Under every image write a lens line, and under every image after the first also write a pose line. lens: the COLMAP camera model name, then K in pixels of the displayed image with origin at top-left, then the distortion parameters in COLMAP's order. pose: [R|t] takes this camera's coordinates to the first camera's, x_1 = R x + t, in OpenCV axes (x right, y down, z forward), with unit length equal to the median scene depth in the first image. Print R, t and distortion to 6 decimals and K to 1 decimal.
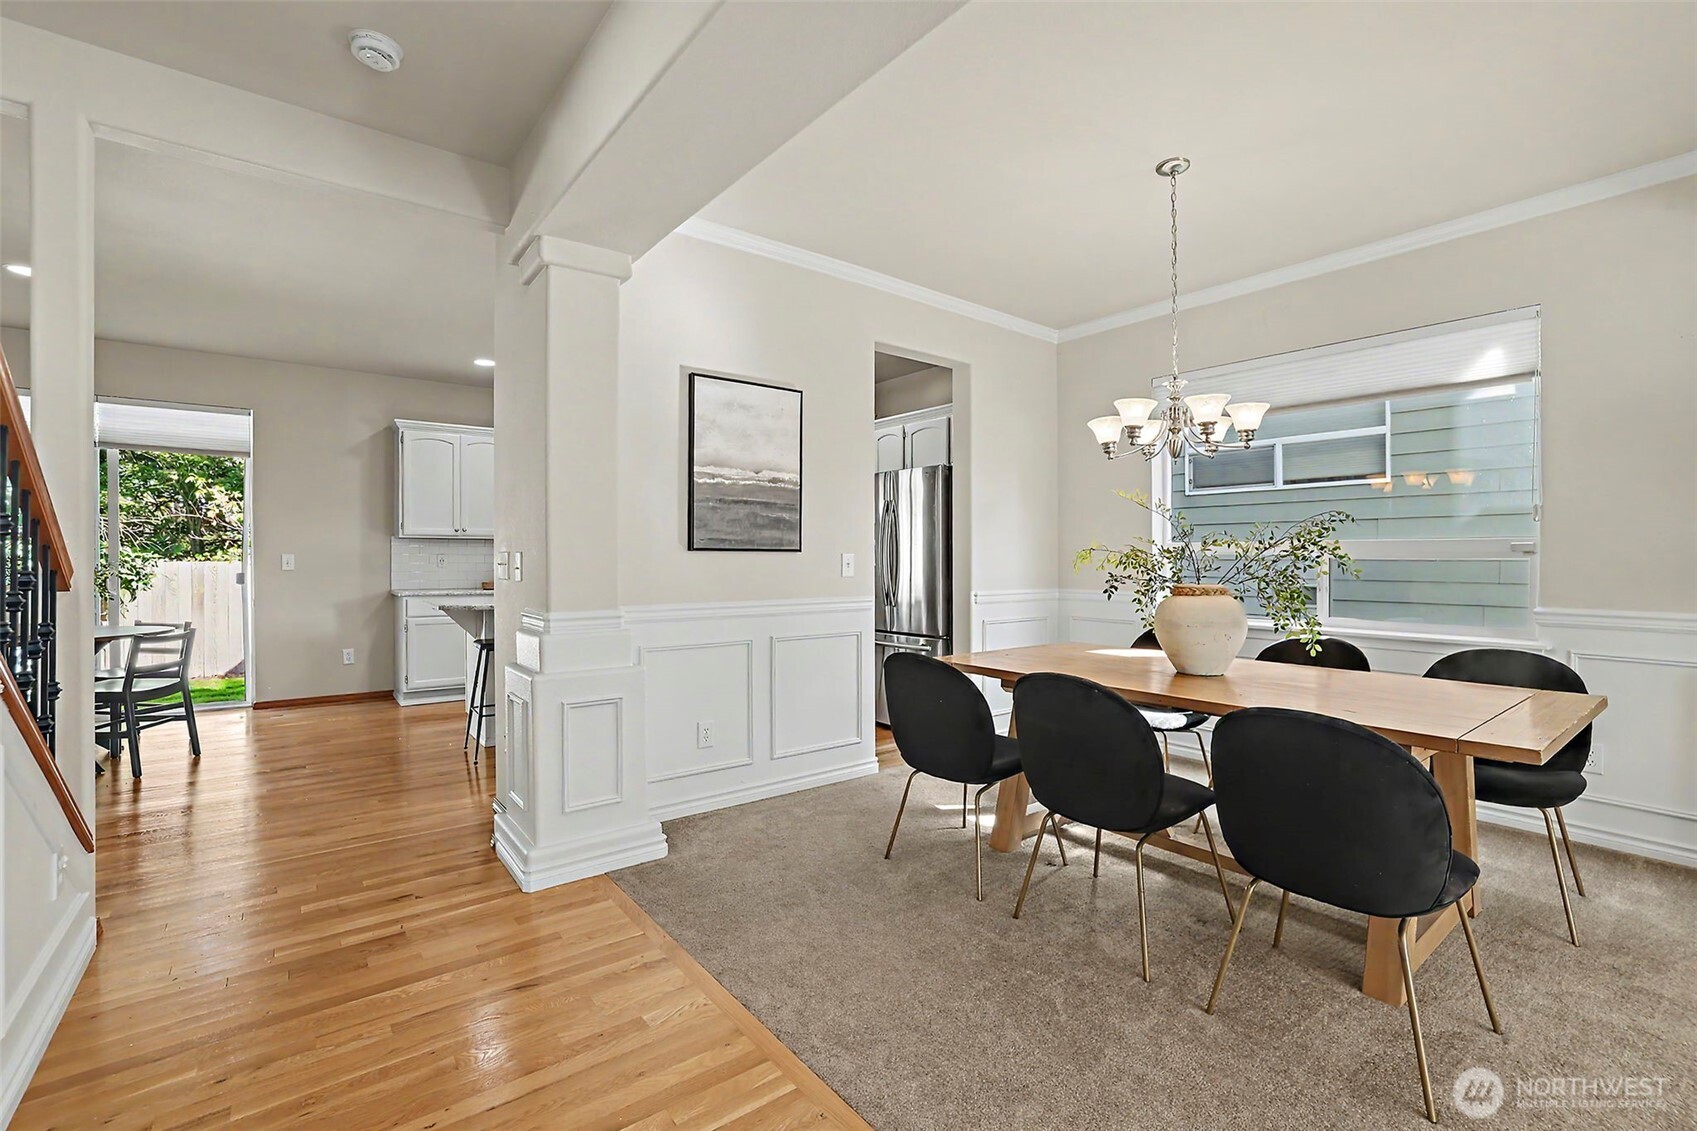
lens RADIAL K [[739.4, 0, 846.0], [0, 739.4, 556.3], [0, 0, 1]] dist [-0.027035, 0.009165]
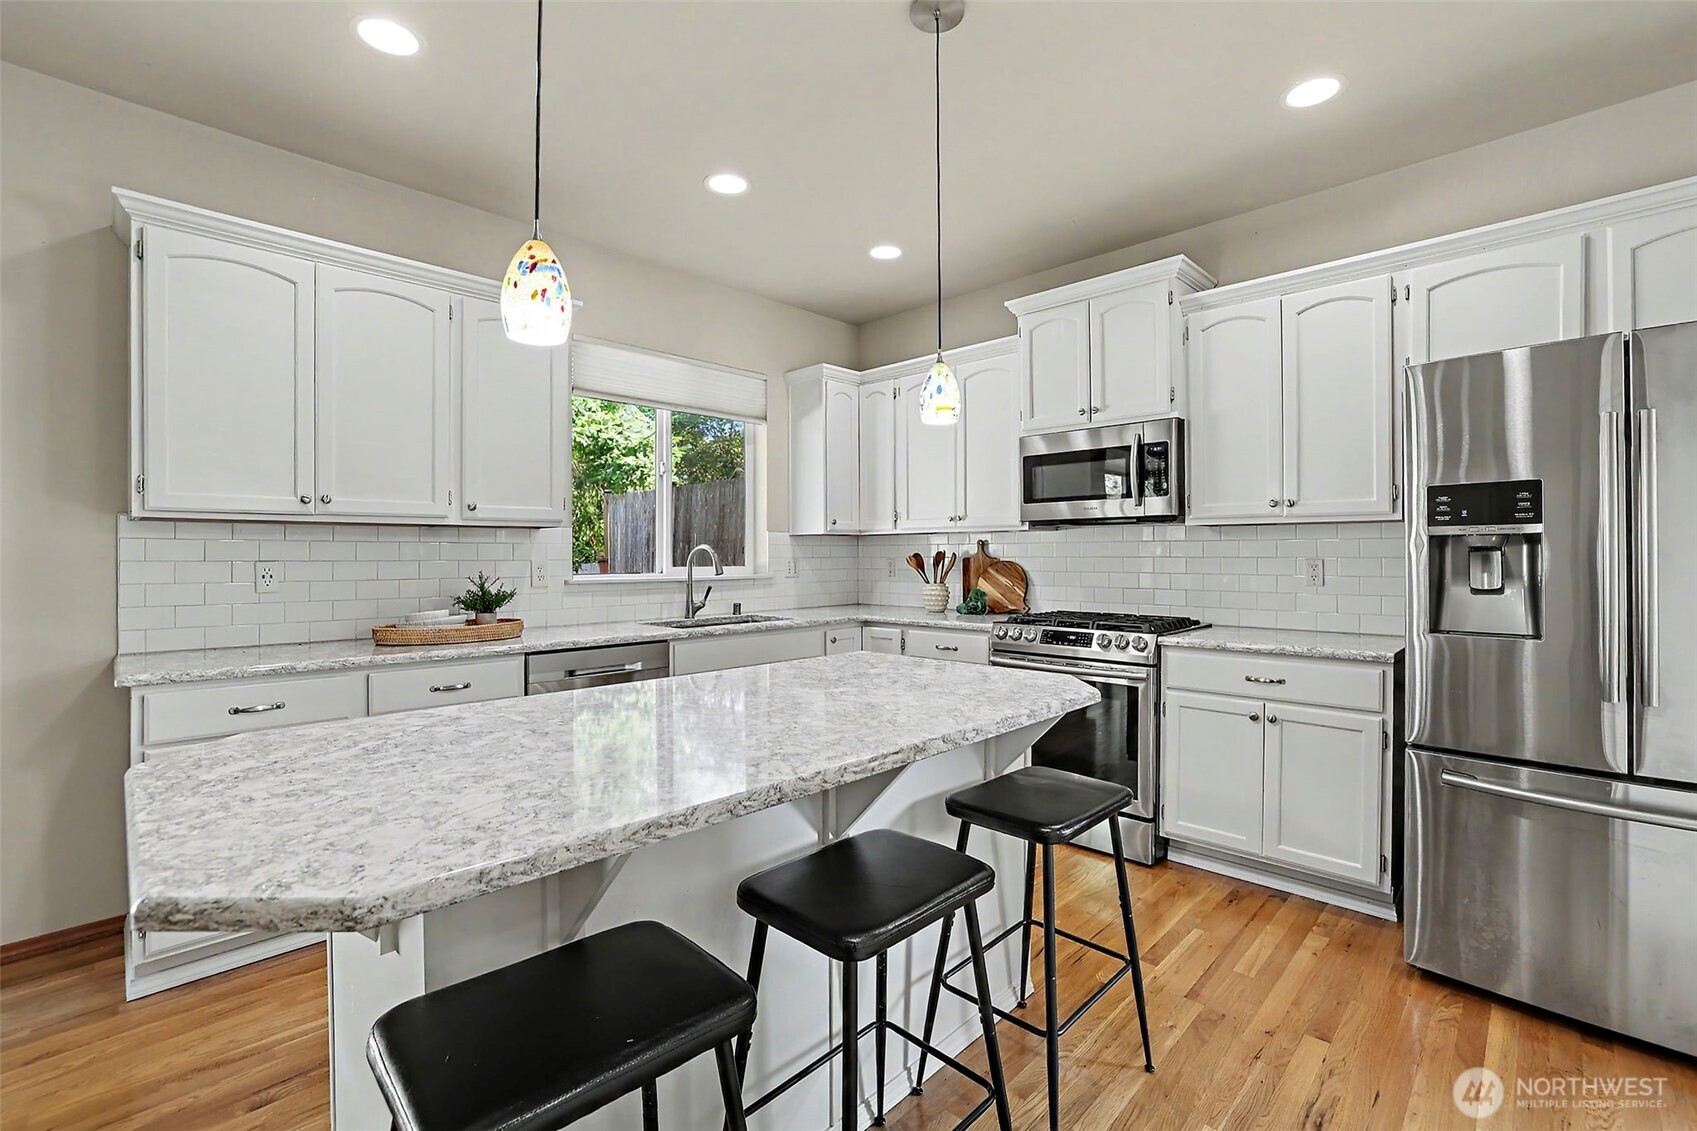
lens RADIAL K [[739.4, 0, 865.0], [0, 739.4, 554.0], [0, 0, 1]] dist [-0.027035, 0.009165]
pose [[0.986641, -0.003736, 0.162864, -0.308334], [0.002391, 0.999961, 0.008454, -0.009061], [-0.162889, -0.007952, 0.986612, 0.584245]]
